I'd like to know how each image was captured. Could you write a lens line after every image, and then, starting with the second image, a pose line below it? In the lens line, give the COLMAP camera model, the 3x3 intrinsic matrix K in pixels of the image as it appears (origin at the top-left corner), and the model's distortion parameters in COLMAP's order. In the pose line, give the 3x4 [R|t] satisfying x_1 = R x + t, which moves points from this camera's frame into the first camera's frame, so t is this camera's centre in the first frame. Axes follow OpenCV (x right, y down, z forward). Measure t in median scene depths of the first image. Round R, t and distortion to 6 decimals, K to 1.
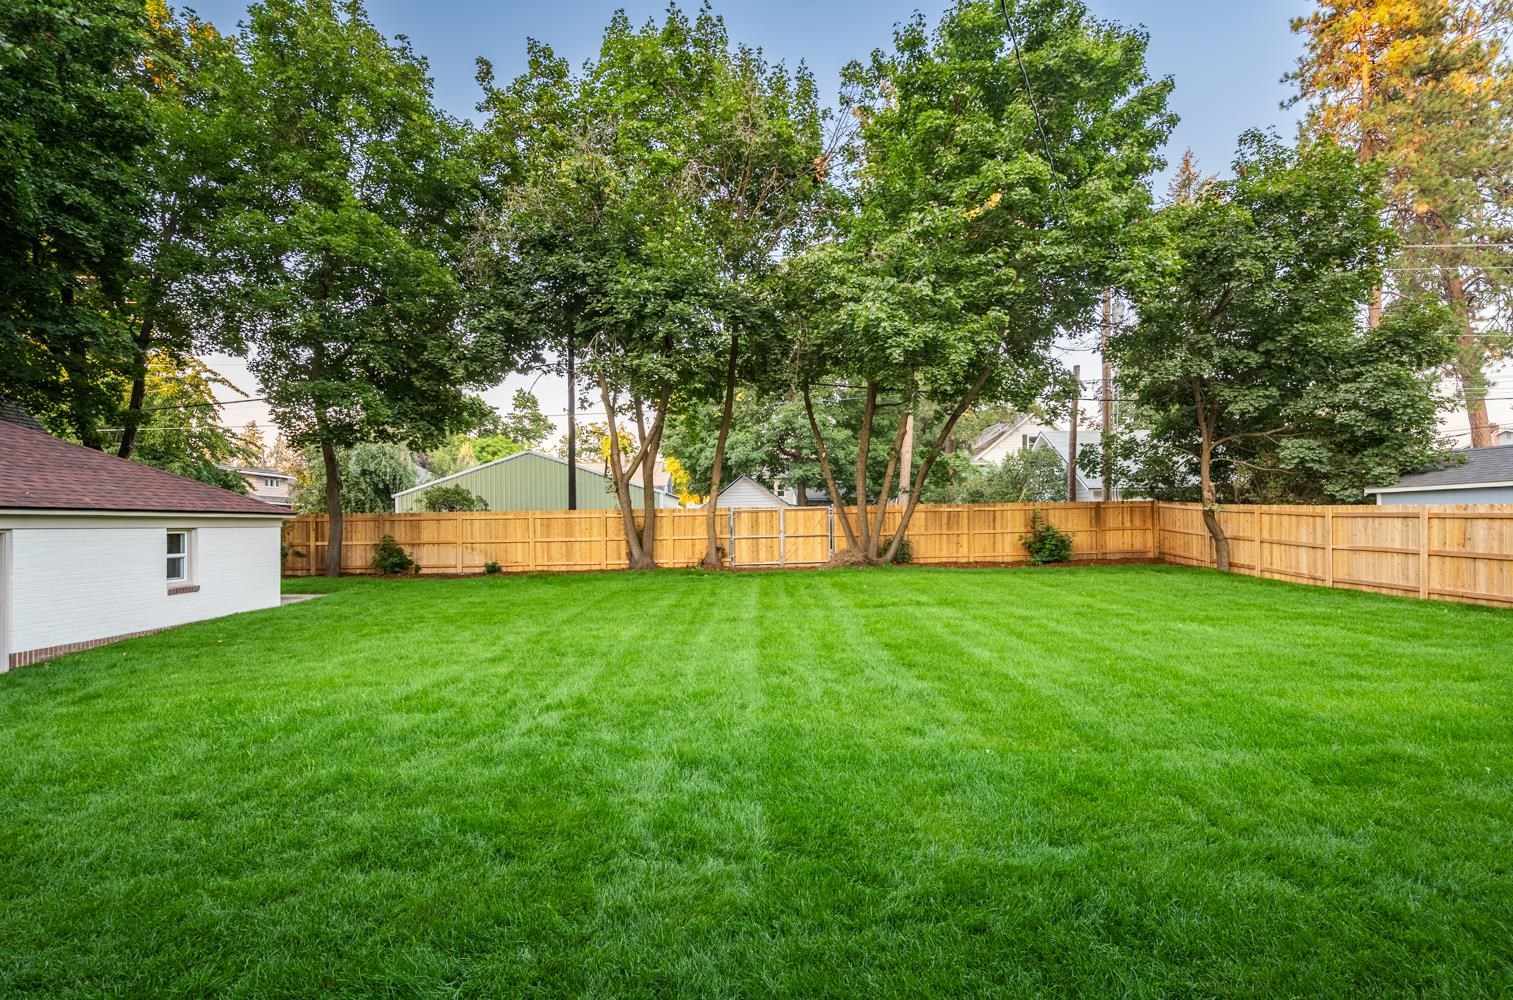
lens RADIAL K [[693.2, 0, 756.5], [0, 693.2, 500.0], [0, 0, 1]] dist [0.000376, -0.000062]
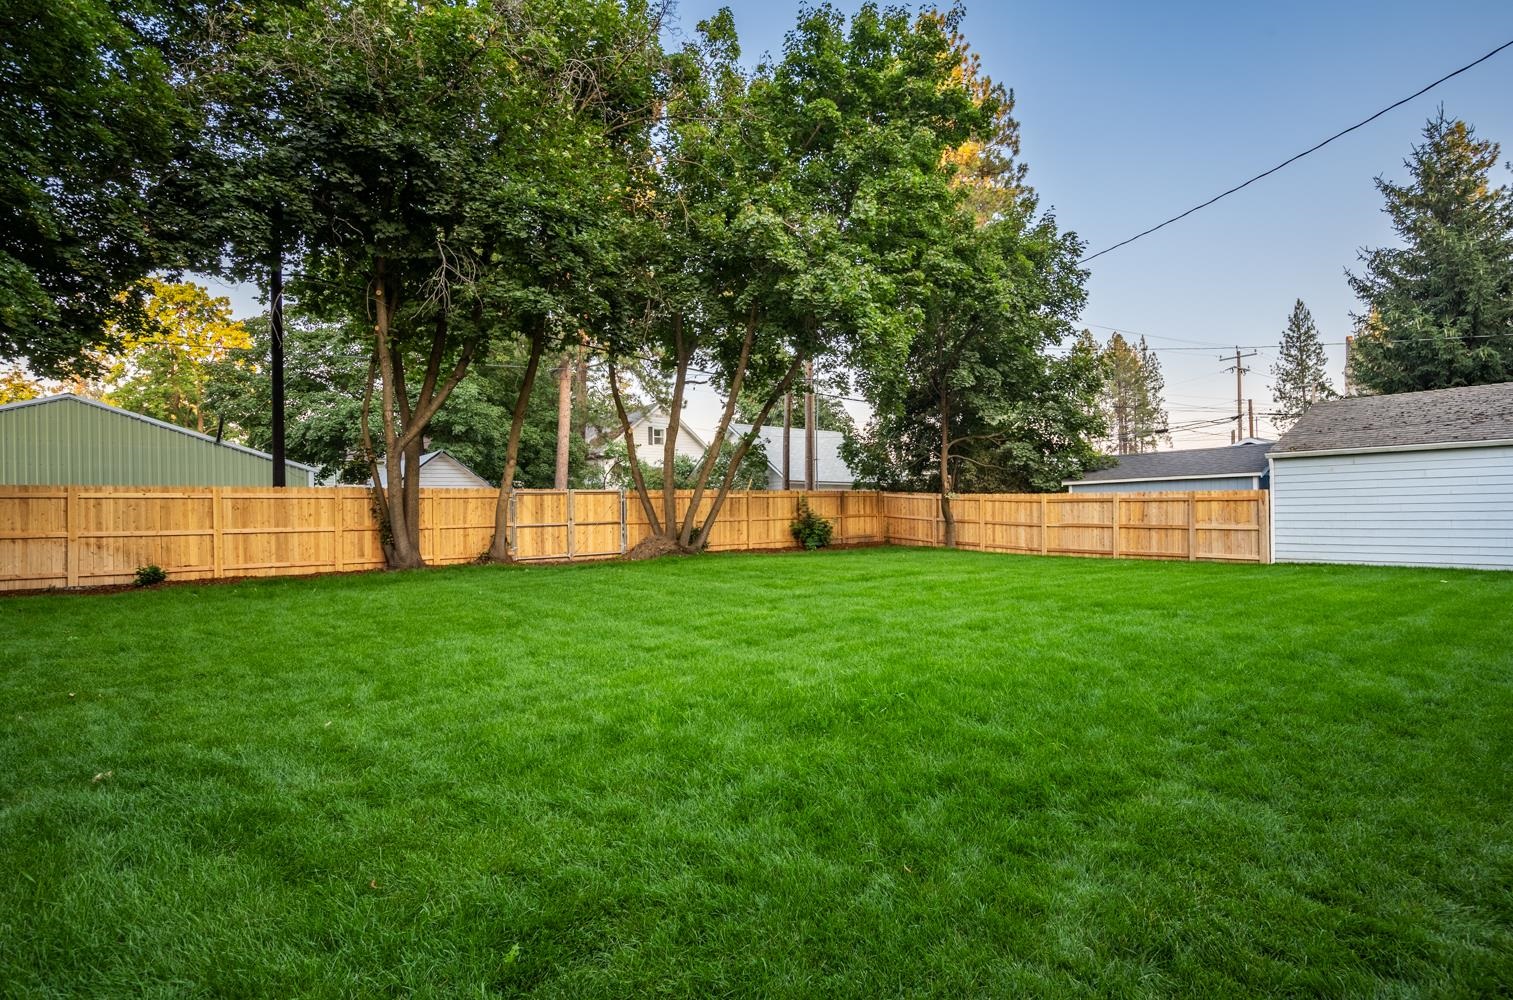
lens RADIAL K [[780.8, 0, 758.1], [0, 780.8, 502.8], [0, 0, 1]] dist [-0.002043, -0.000630]
pose [[0.800471, 0.010787, 0.599274, -0.383279], [-0.013961, 0.999902, 0.000650, 0.024295], [-0.599208, -0.008887, 0.800544, 0.103783]]
